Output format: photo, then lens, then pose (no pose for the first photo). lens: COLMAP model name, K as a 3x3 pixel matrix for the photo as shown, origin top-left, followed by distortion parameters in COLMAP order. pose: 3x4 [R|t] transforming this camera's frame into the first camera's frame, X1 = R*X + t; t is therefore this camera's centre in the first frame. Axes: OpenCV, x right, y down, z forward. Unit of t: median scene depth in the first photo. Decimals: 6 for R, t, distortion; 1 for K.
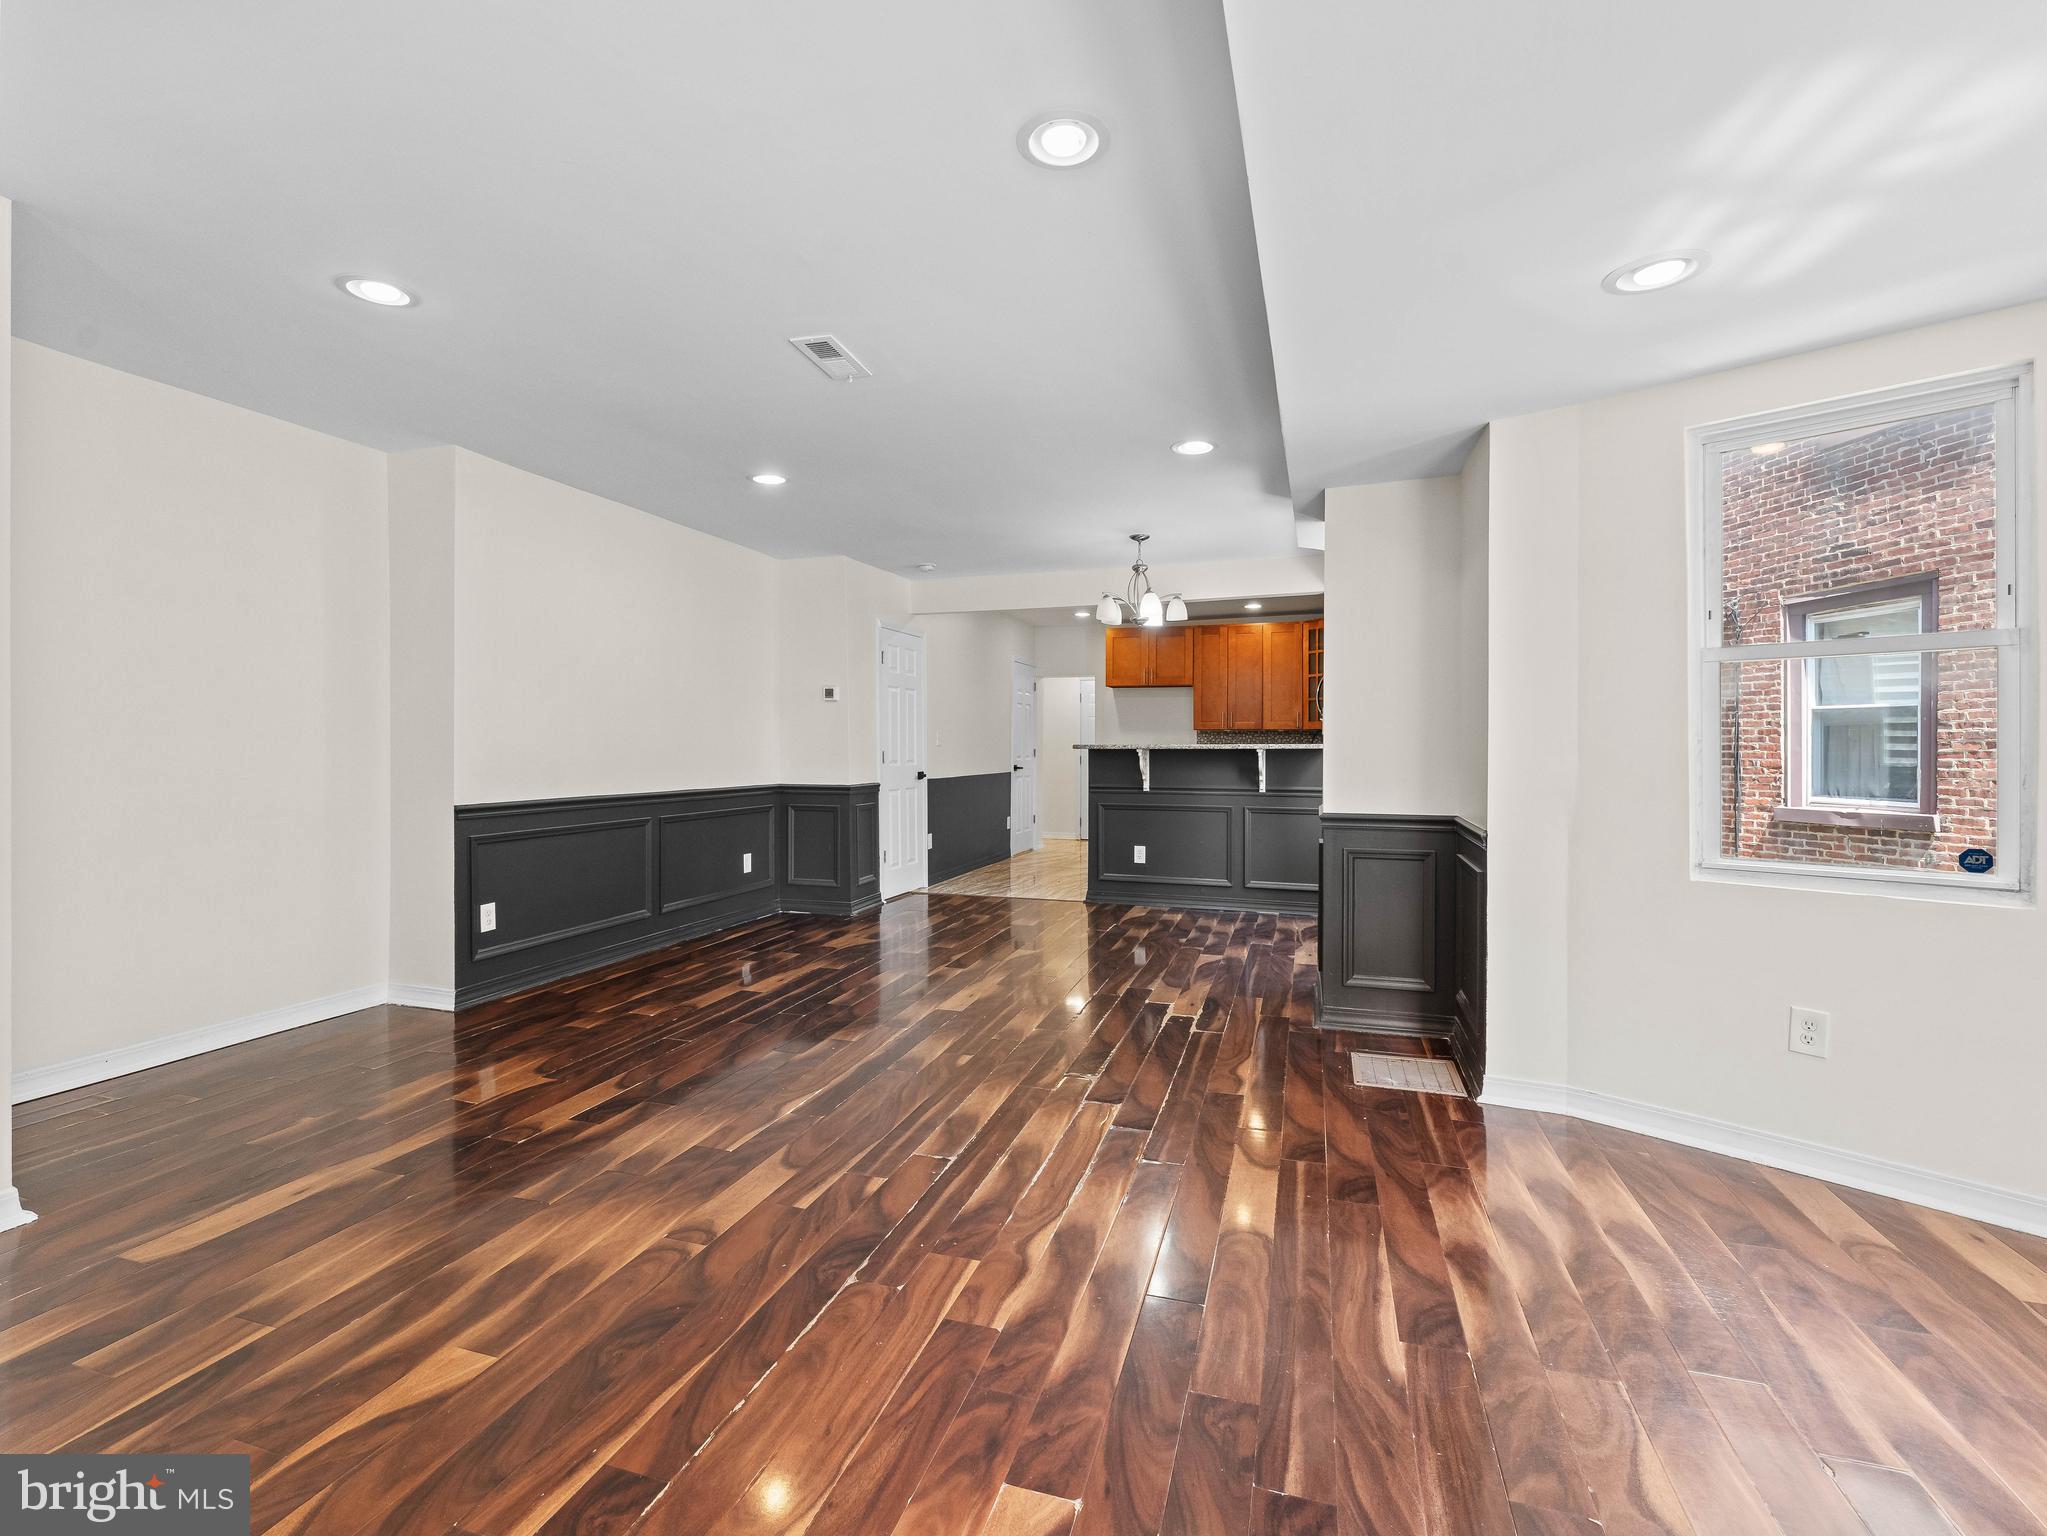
lens RADIAL K [[924.9, 0, 1026.3], [0, 924.9, 754.6], [0, 0, 1]] dist [-0.000642, -0.000212]
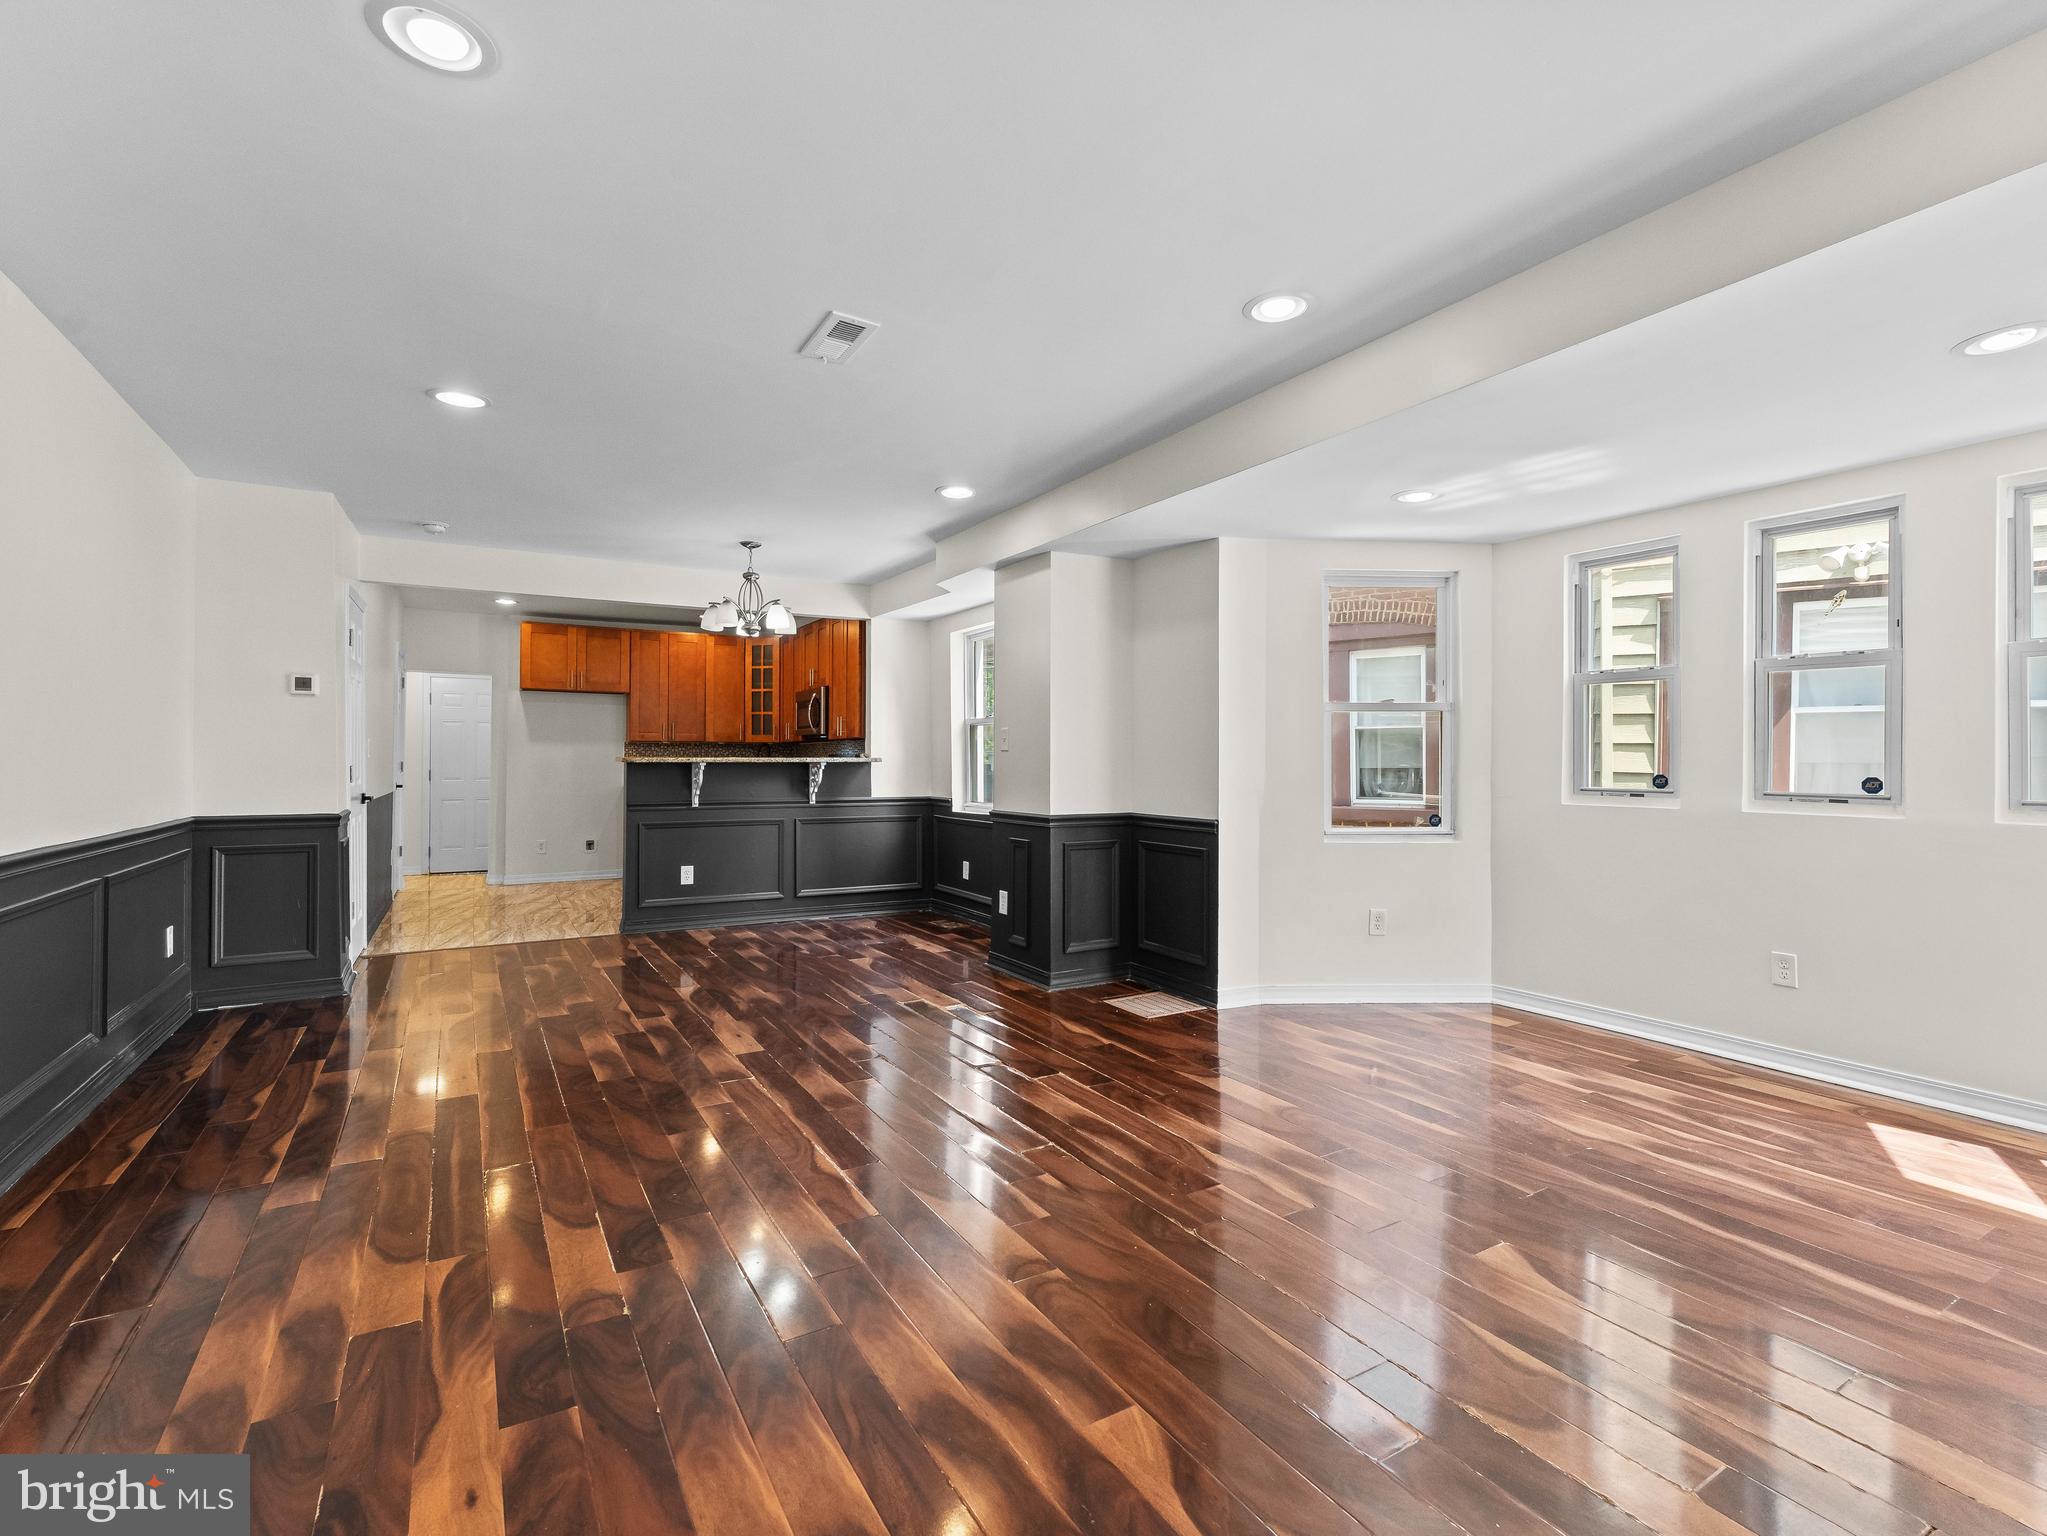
lens RADIAL K [[938.5, 0, 1021.9], [0, 938.5, 754.5], [0, 0, 1]] dist [0.000584, -0.000502]
pose [[0.668308, 0.004896, 0.743868, -0.409220], [0.004371, 0.999935, -0.010509, -0.002836], [-0.743872, 0.010275, 0.668244, 0.128472]]
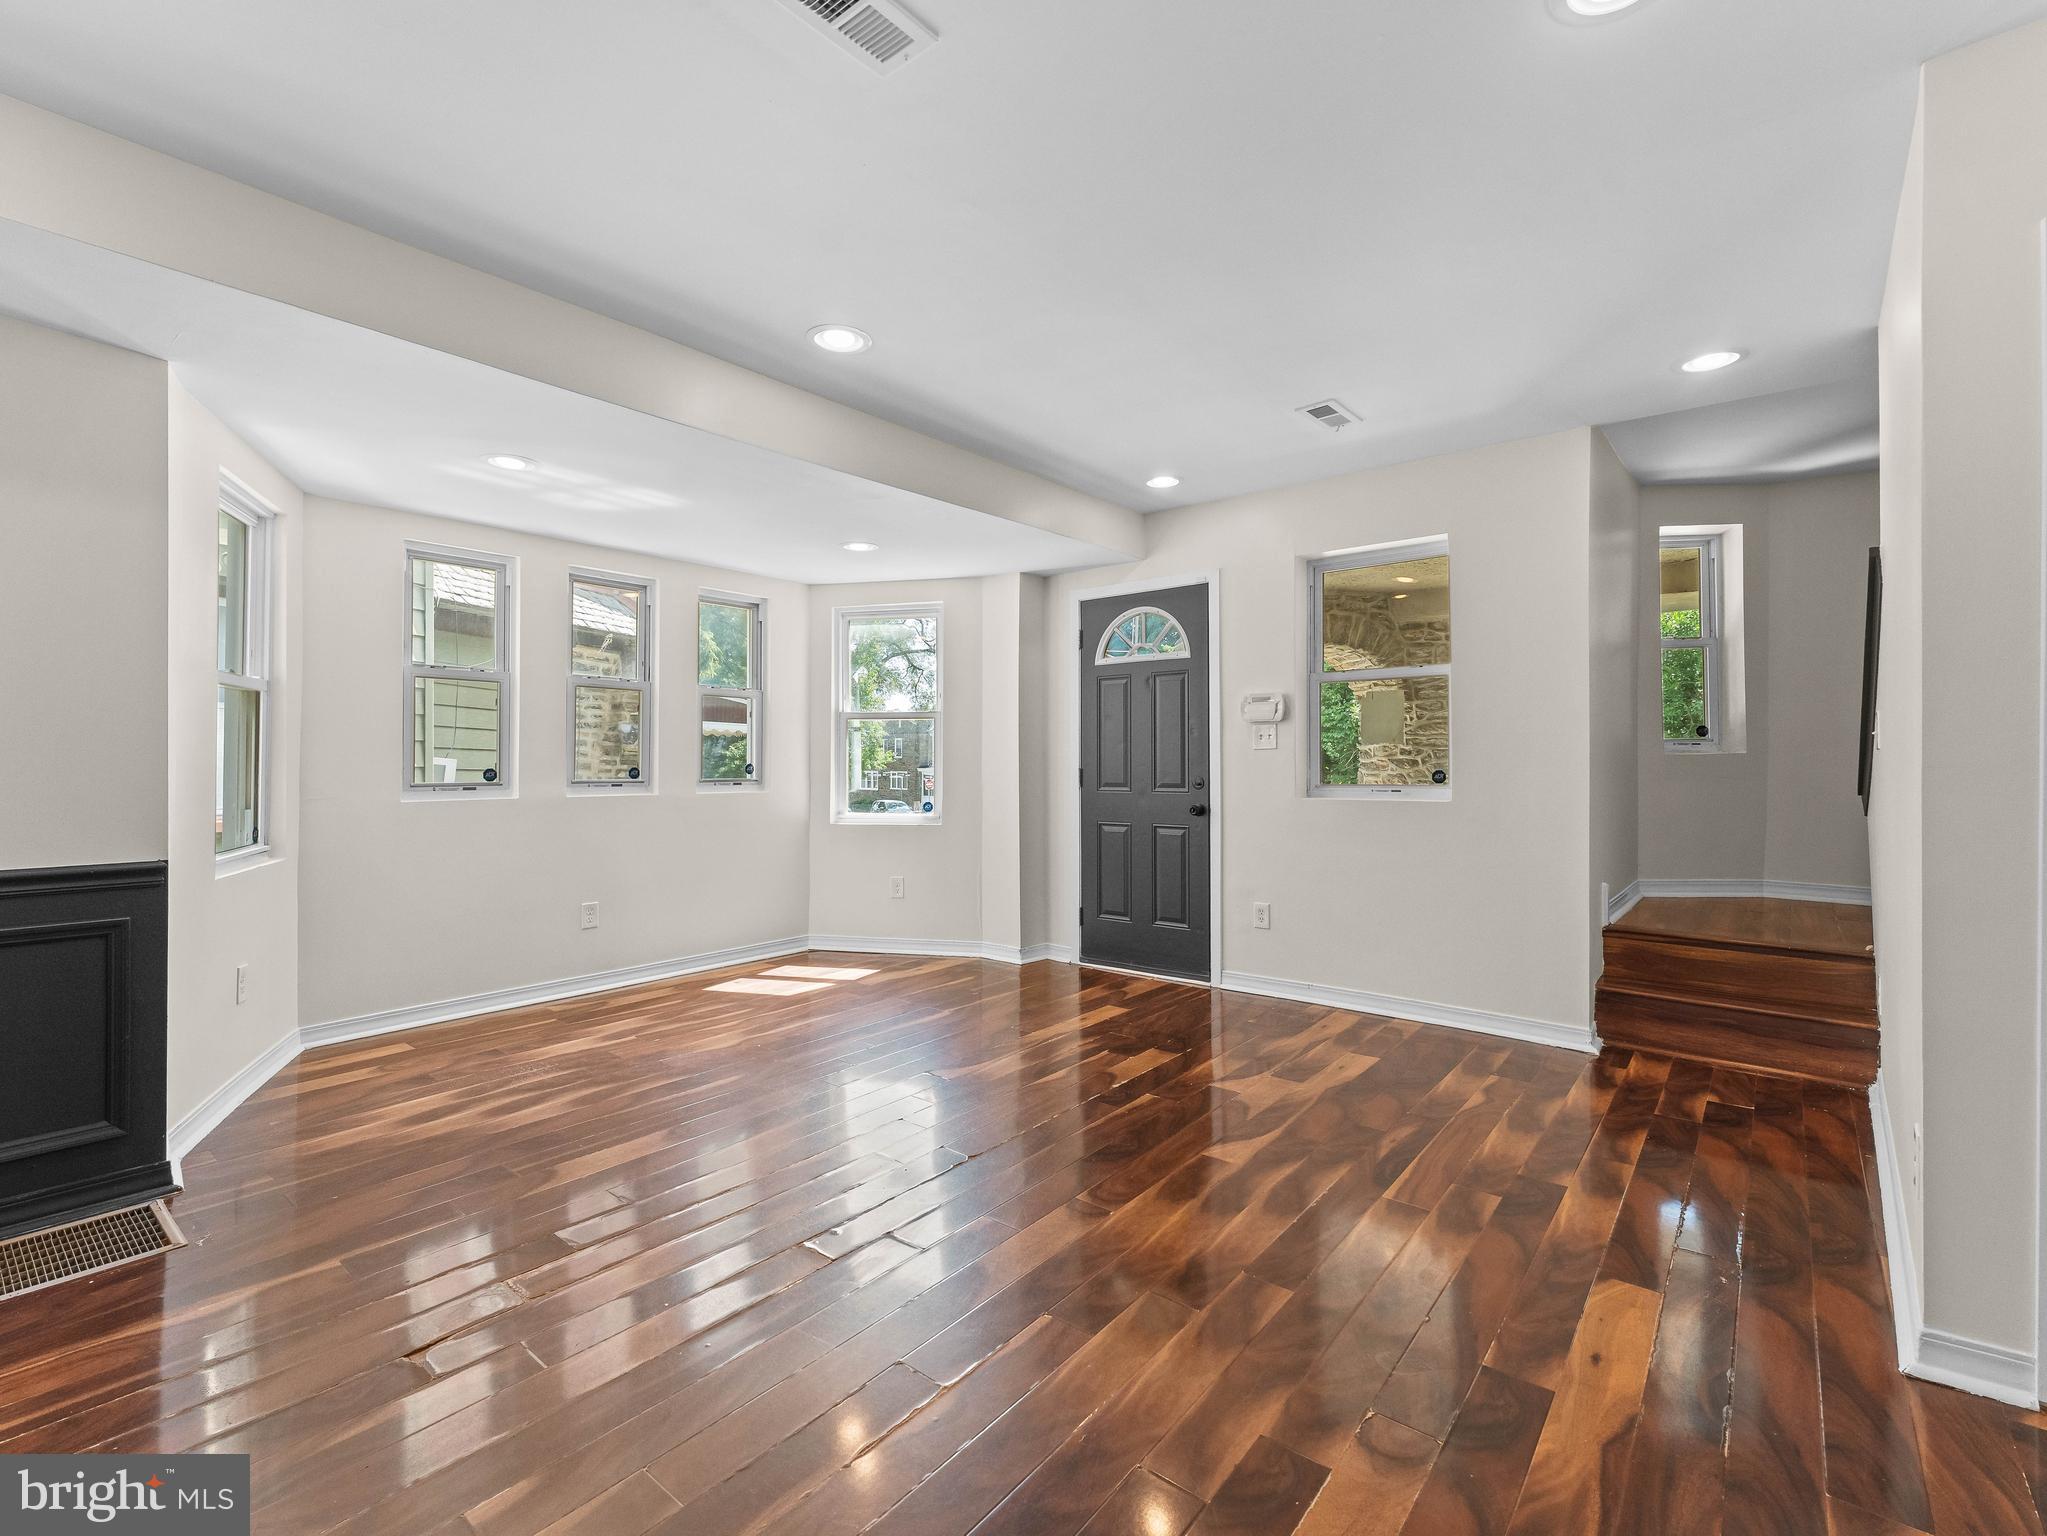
lens RADIAL K [[927.7, 0, 1015.3], [0, 927.7, 756.2], [0, 0, 1]] dist [0.000386, -0.000051]
pose [[-0.925494, -0.000560, 0.378762, -0.259086], [0.000805, 0.999994, 0.003445, -0.005456], [-0.378762, 0.003493, -0.925488, 0.760071]]
